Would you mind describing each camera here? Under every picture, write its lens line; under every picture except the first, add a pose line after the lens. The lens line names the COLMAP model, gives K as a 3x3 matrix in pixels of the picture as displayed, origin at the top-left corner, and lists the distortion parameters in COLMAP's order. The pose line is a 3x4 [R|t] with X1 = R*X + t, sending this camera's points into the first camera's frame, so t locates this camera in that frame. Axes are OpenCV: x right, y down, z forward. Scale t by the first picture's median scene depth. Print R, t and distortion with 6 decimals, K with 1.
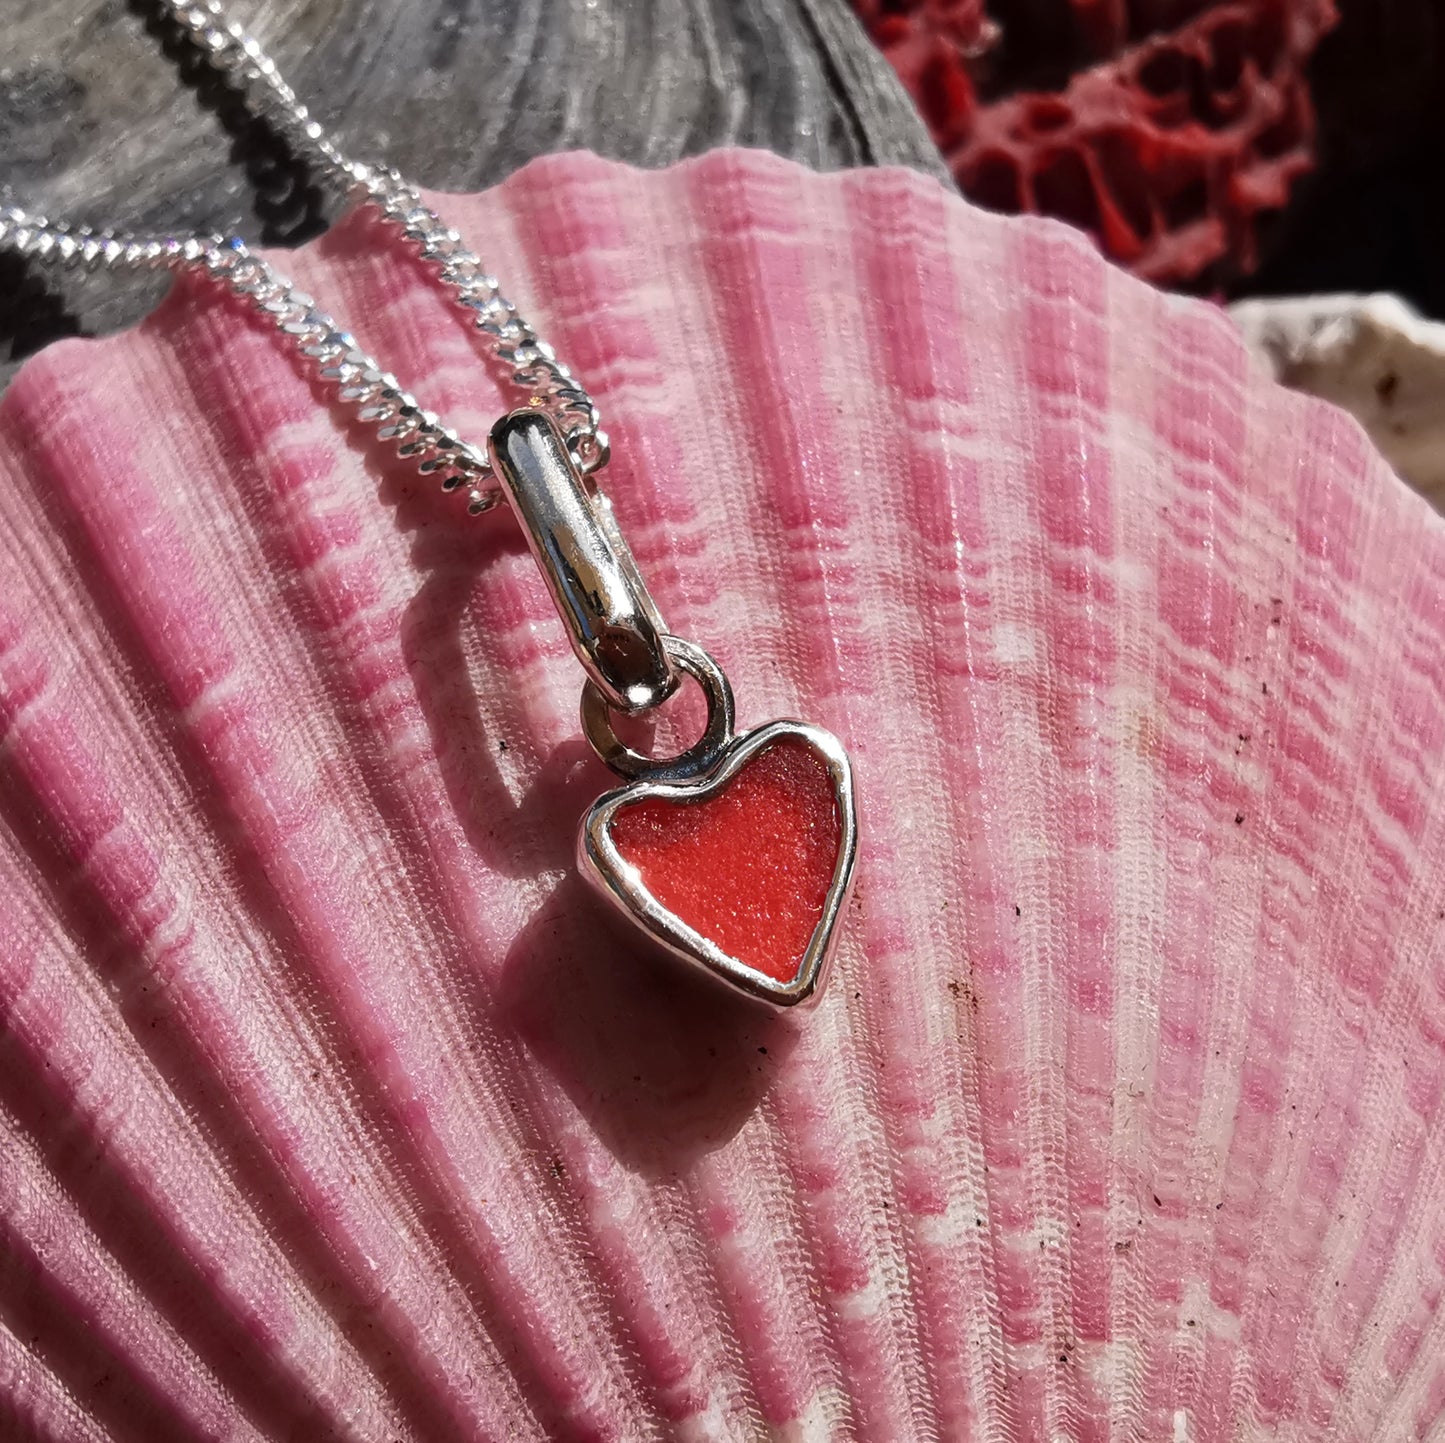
lens RADIAL K [[1408.0, 0, 562.2], [0, 1408.0, 721.8], [0, 0, 1]] dist [-0.045528, 0.003475]
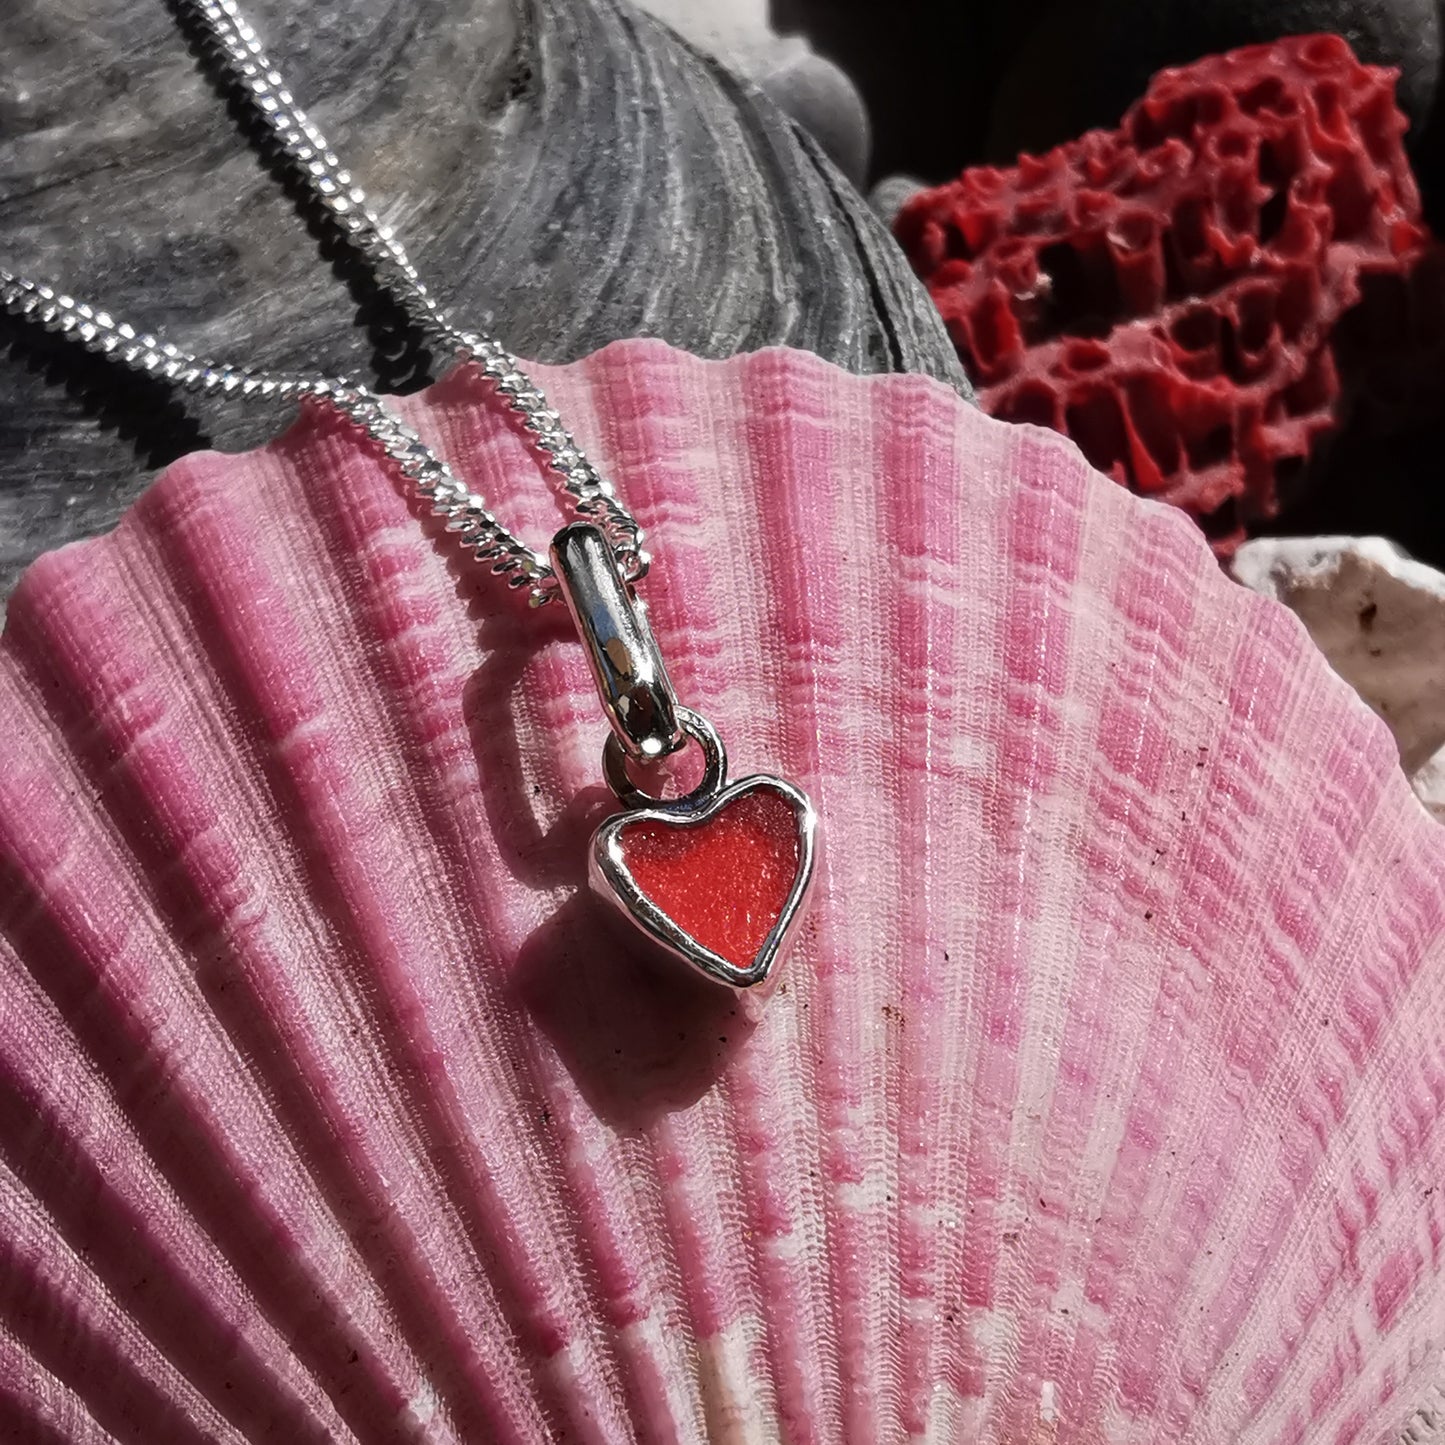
lens RADIAL K [[1408.0, 0, 562.2], [0, 1408.0, 722.8], [0, 0, 1]] dist [-0.045528, 0.003475]
pose [[0.994371, 0.099658, -0.035977, 0.017208], [-0.103541, 0.986037, -0.130424, 0.114720], [0.022477, 0.133415, 0.990805, -0.207345]]
